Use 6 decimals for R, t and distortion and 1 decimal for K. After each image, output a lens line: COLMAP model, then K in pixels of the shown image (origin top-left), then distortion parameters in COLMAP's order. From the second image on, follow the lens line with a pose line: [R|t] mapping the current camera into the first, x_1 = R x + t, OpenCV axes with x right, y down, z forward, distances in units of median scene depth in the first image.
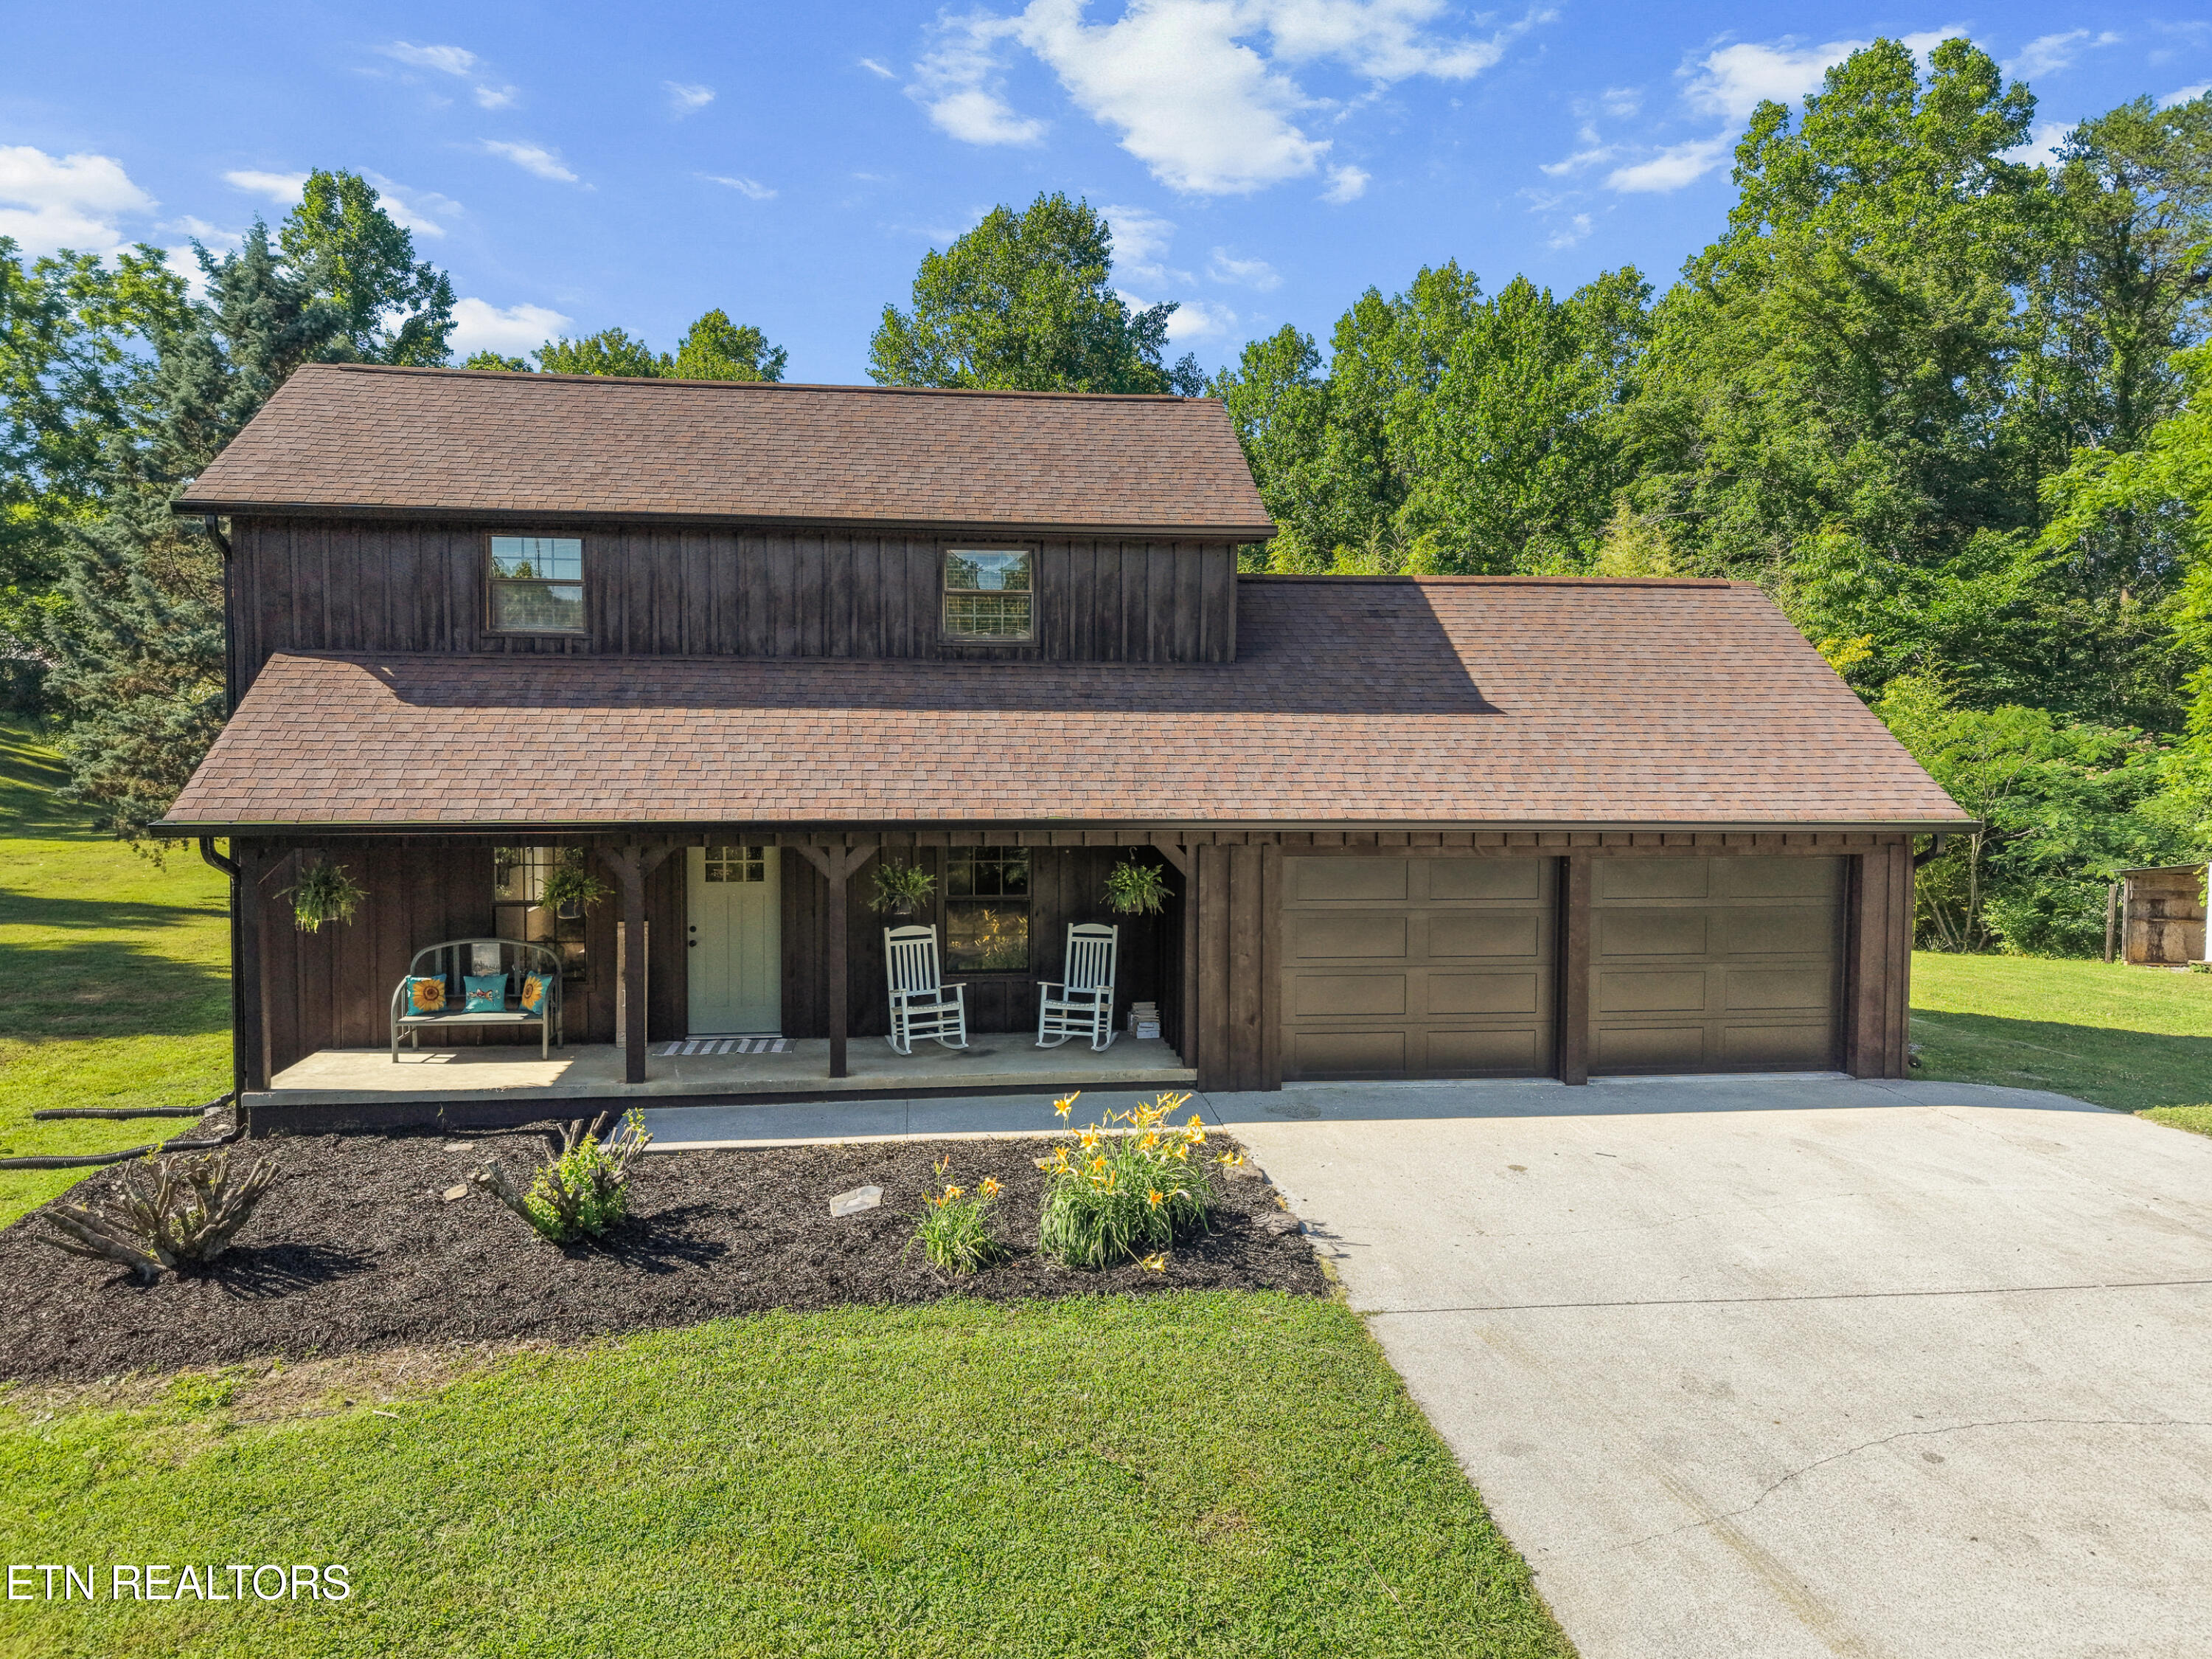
lens RADIAL K [[1539.6, 0, 1106.0], [0, 1539.6, 829.5], [0, 0, 1]] dist [0.011612, -0.005270]
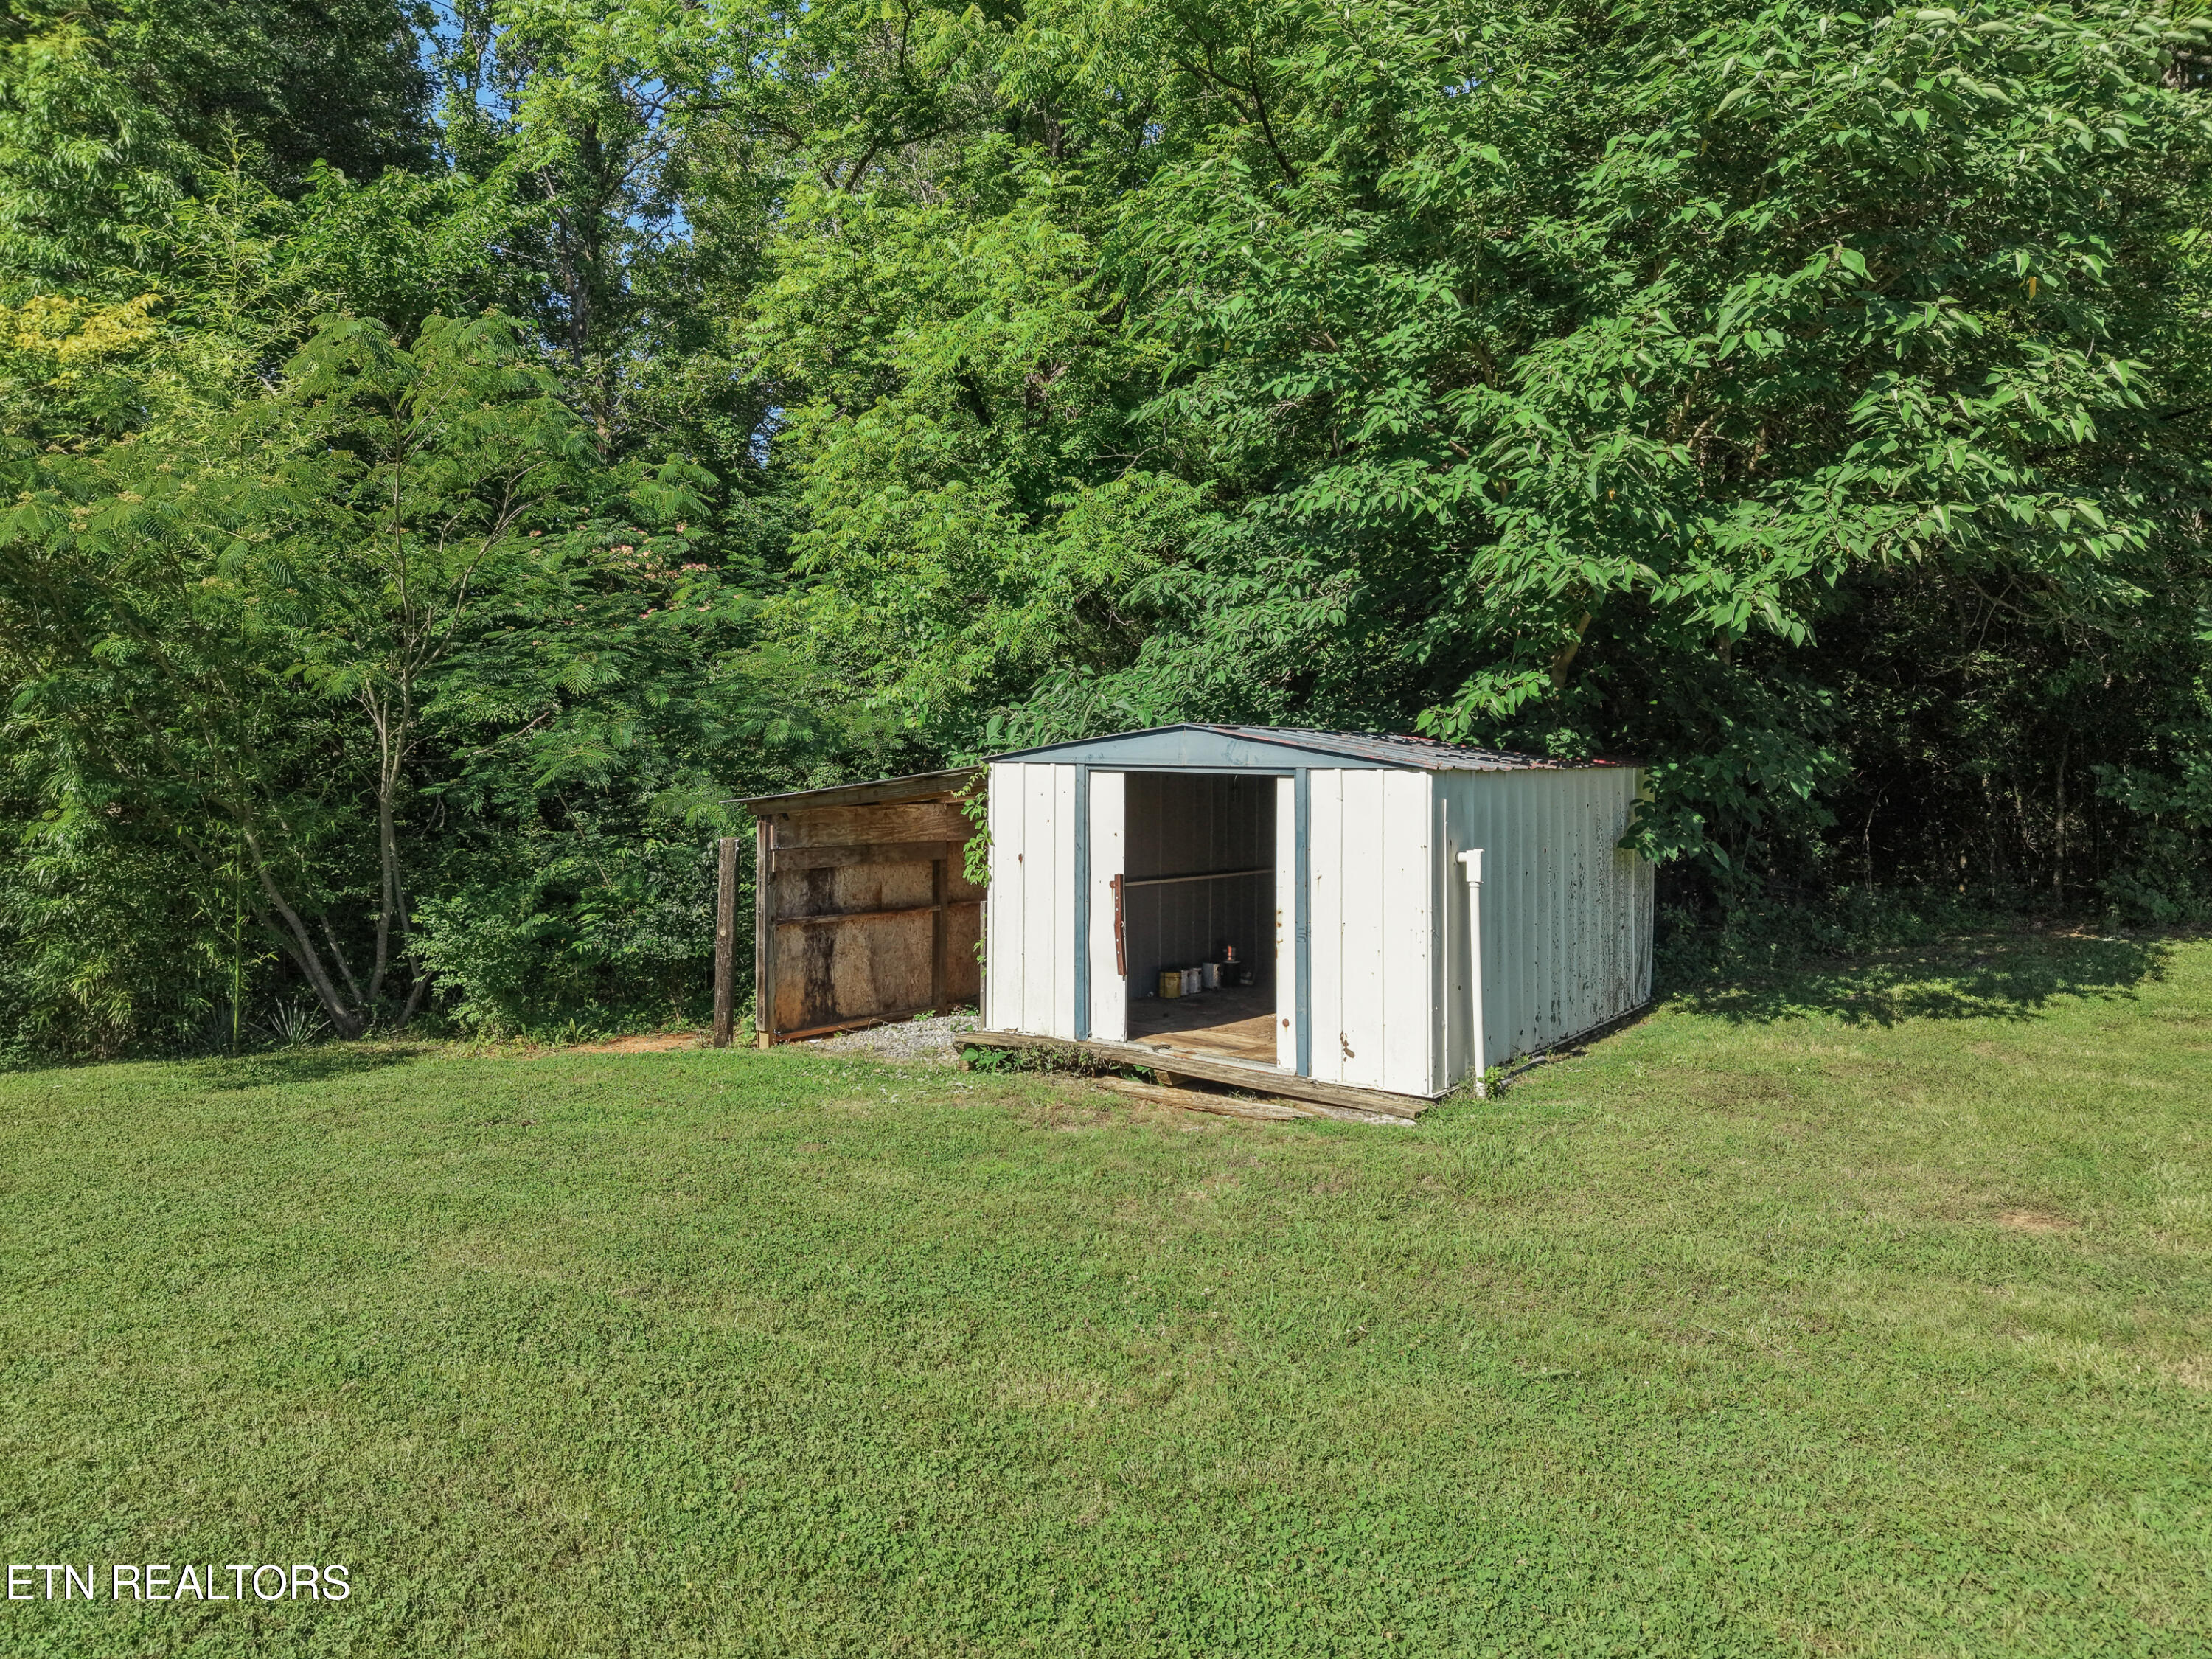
lens RADIAL K [[1561.4, 0, 1099.0], [0, 1561.4, 749.6], [0, 0, 1]] dist [0.019877, -0.005355]
pose [[0.602598, -0.011728, 0.797959, 0.377888], [0.033910, 0.999365, -0.010920, 0.020131], [-0.797324, 0.033639, 0.602613, 0.658354]]
